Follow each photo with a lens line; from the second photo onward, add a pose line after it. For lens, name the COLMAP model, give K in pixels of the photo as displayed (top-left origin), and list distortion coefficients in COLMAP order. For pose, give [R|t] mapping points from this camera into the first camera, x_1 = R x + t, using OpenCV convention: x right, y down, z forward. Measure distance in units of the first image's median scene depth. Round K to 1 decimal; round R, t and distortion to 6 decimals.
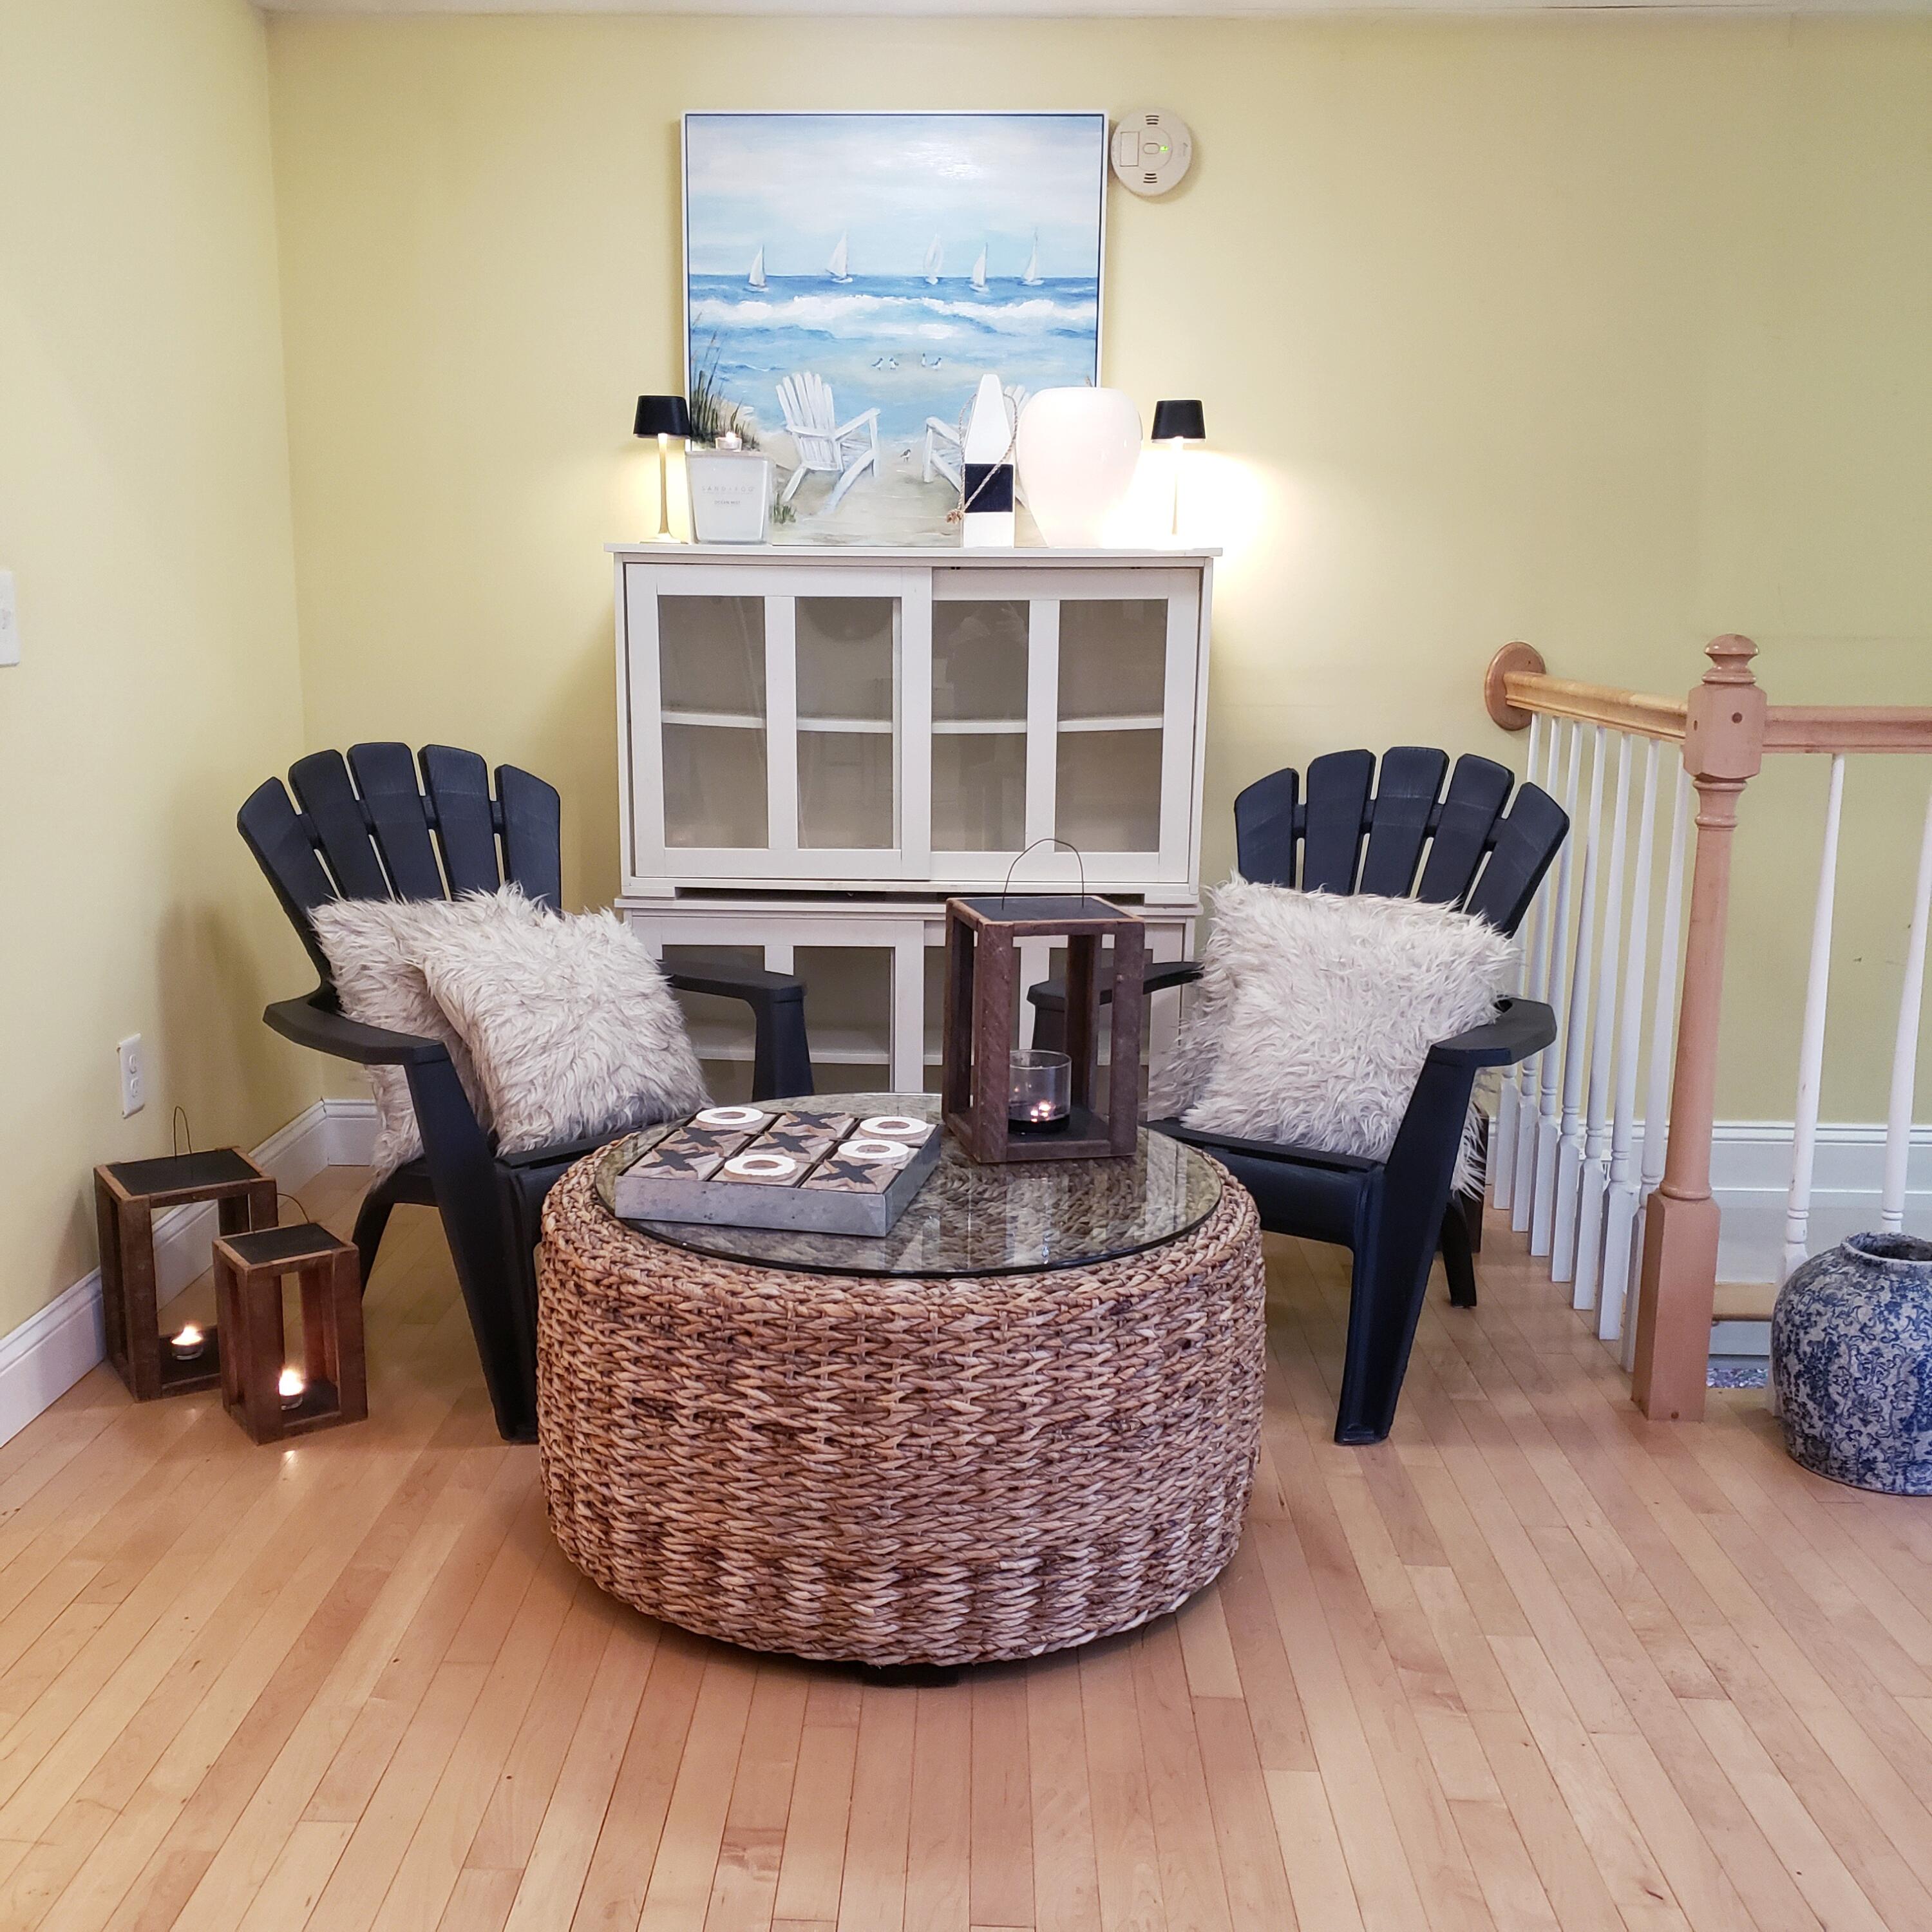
lens RADIAL K [[1990.1, 0, 900.6], [0, 1990.1, 985.5], [0, 0, 1]] dist [0.229802, -0.756210]
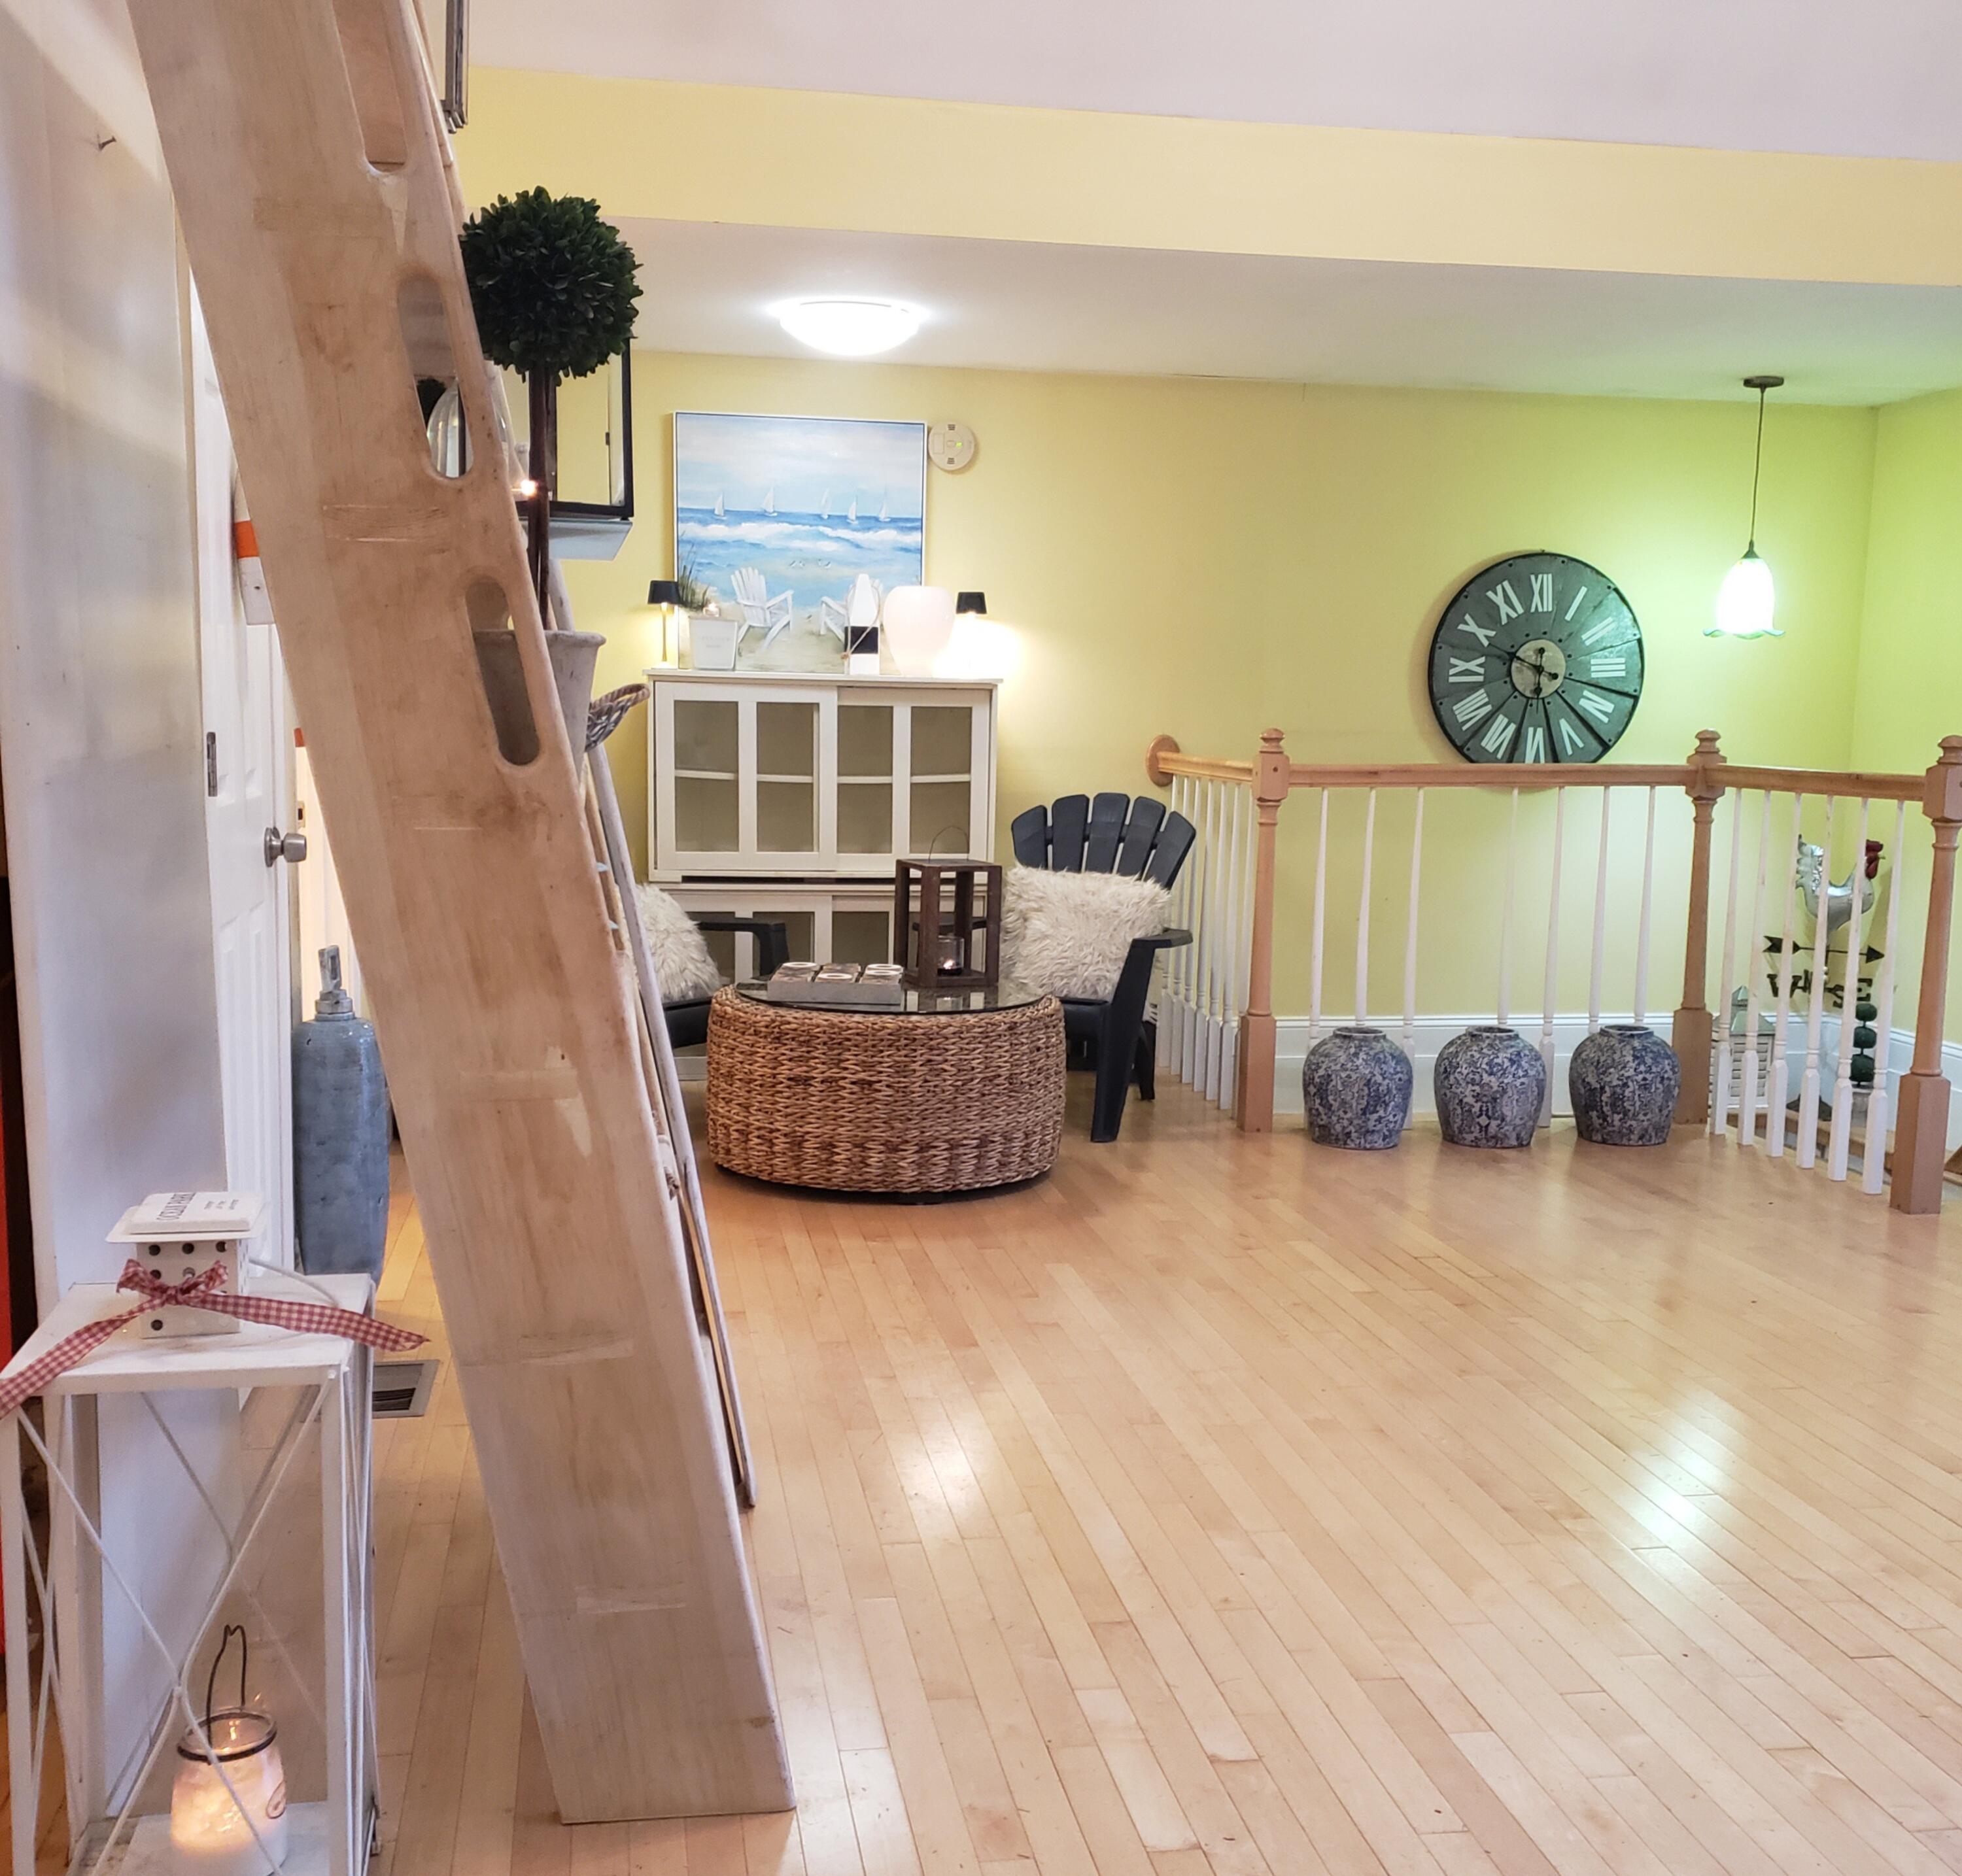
lens RADIAL K [[2021.2, 0, 936.7], [0, 2021.2, 1001.0], [0, 0, 1]] dist [0.190603, -0.489736]
pose [[0.981170, -0.017757, 0.192327, -0.378245], [0.025612, 0.998933, -0.038430, 0.202861], [-0.191439, 0.042632, 0.980578, -1.108527]]
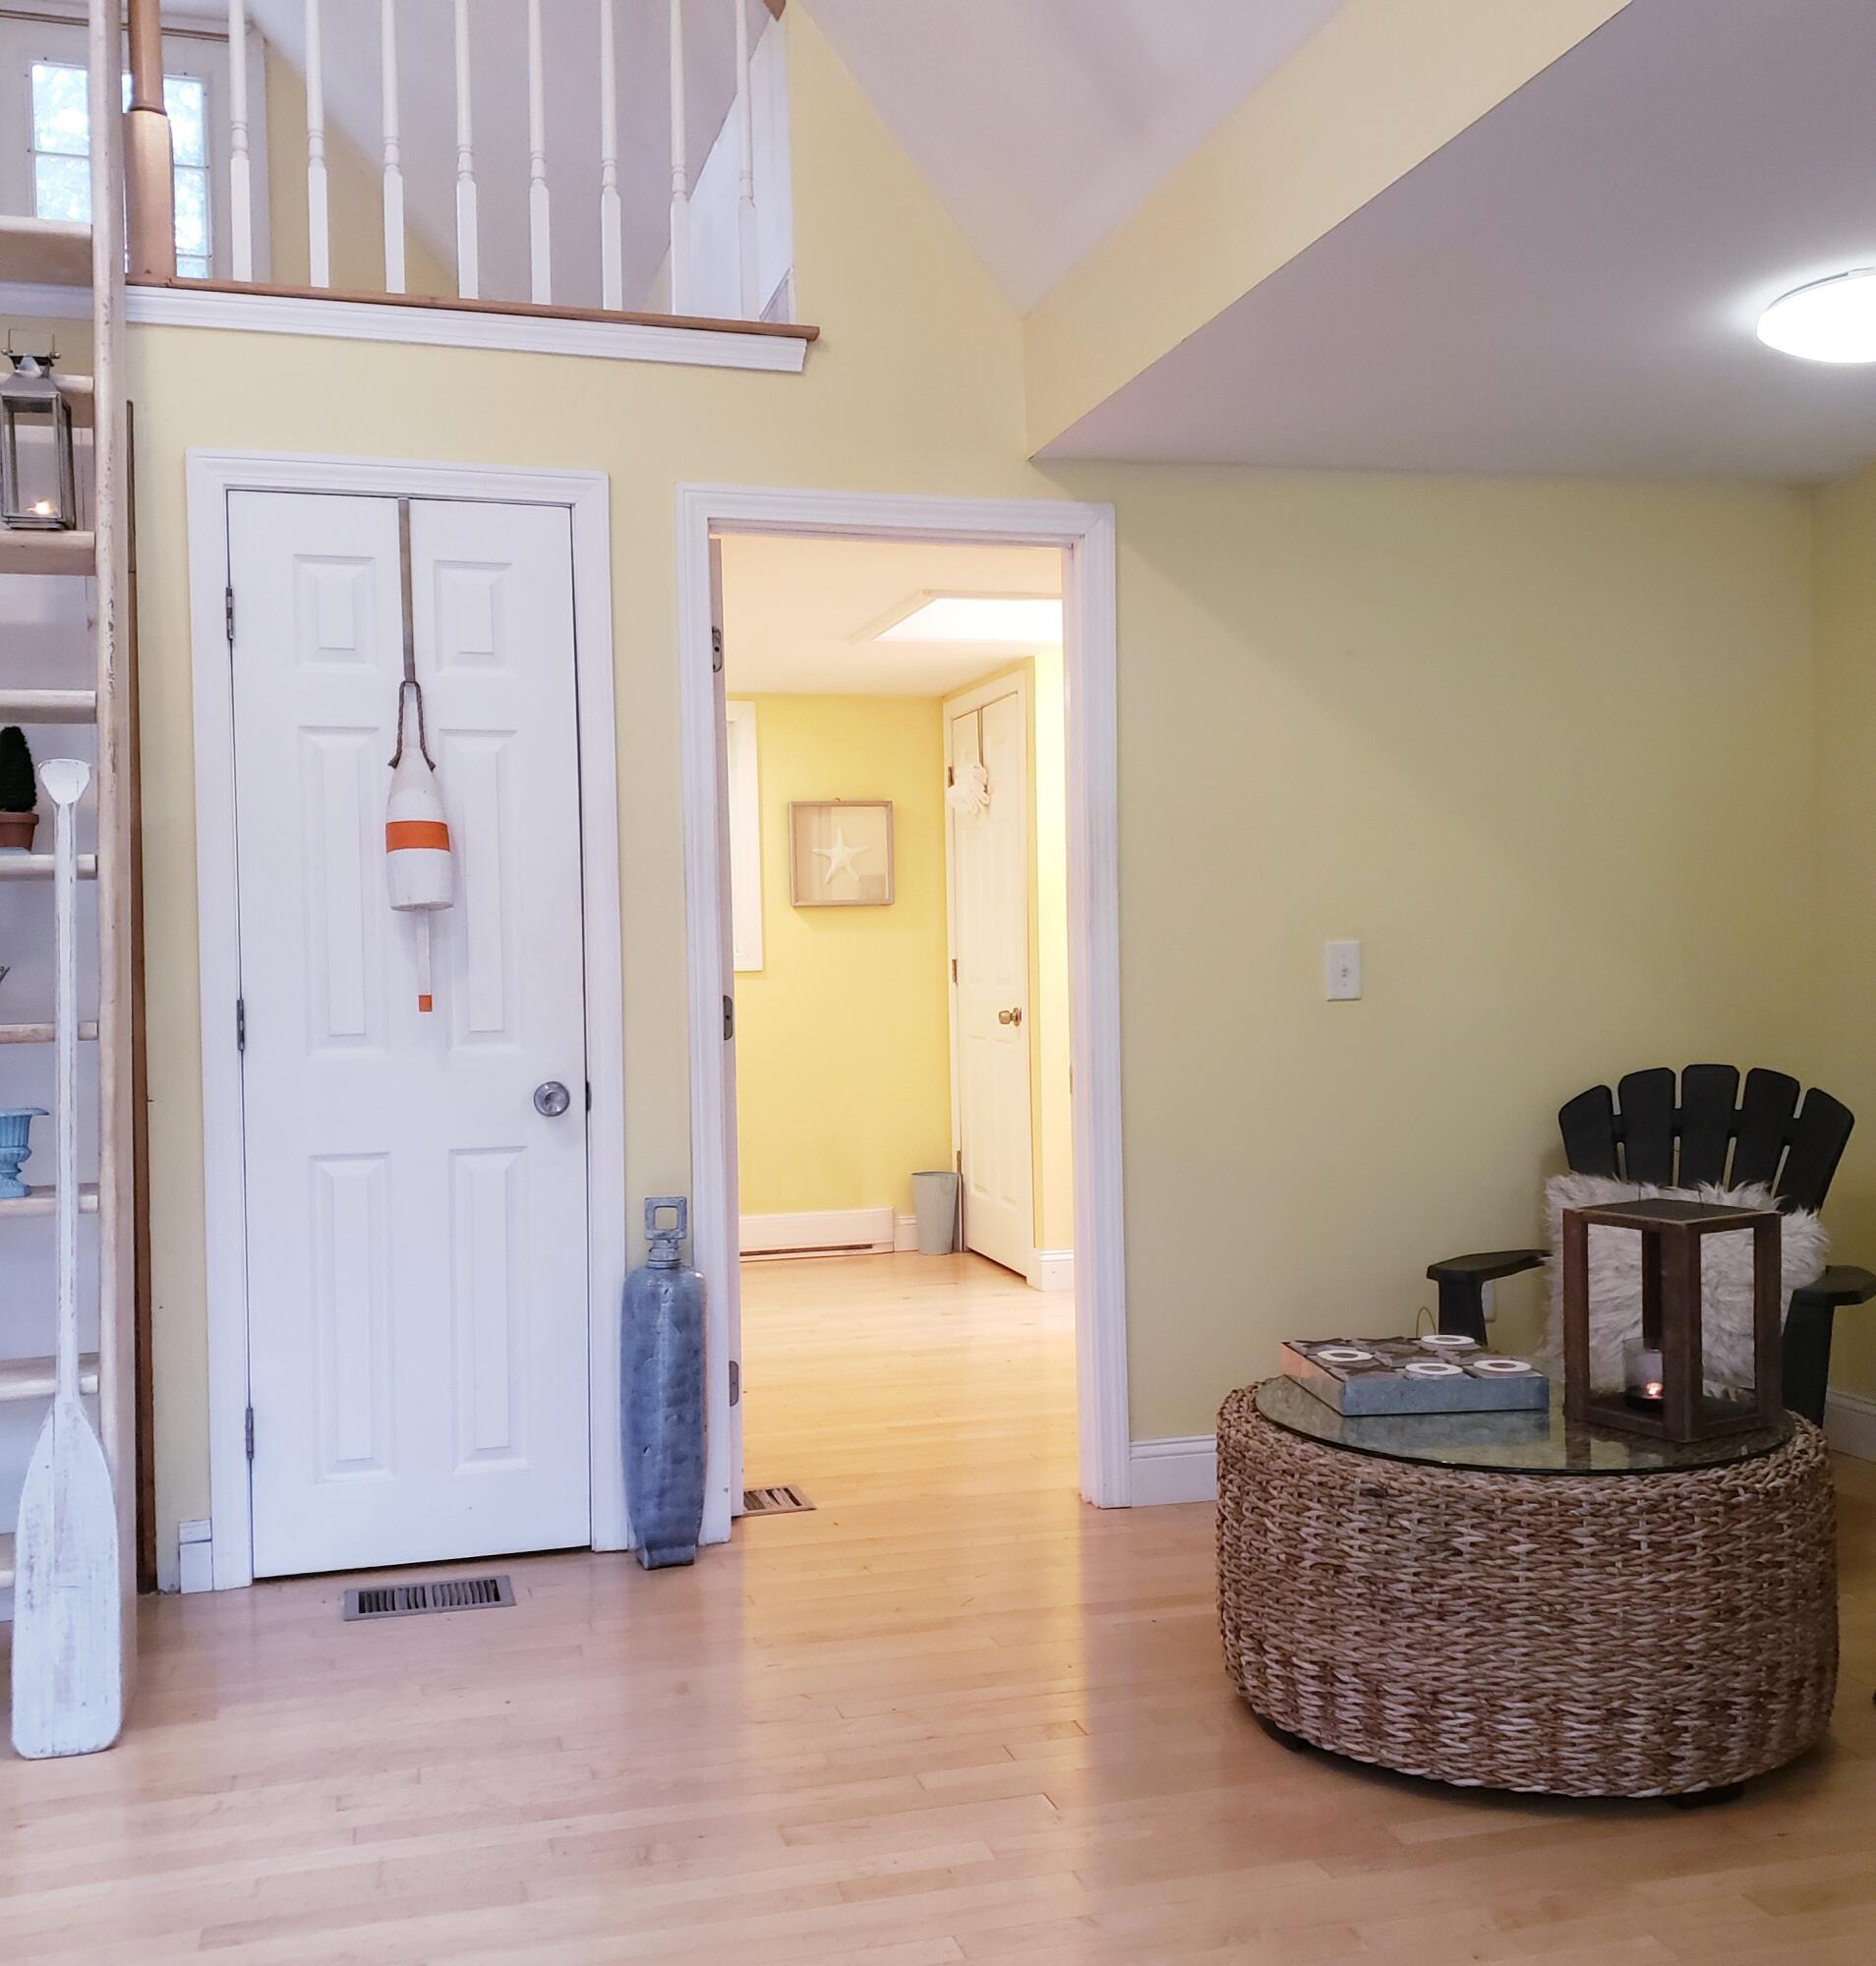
lens RADIAL K [[2025.7, 0, 938.0], [0, 2025.7, 983.0], [0, 0, 1]] dist [0.190603, -0.489736]
pose [[0.322166, 0.003017, -0.946678, 1.194299], [-0.161094, 0.985585, -0.051681, -0.045791], [0.932876, 0.169154, 0.318008, 0.244697]]
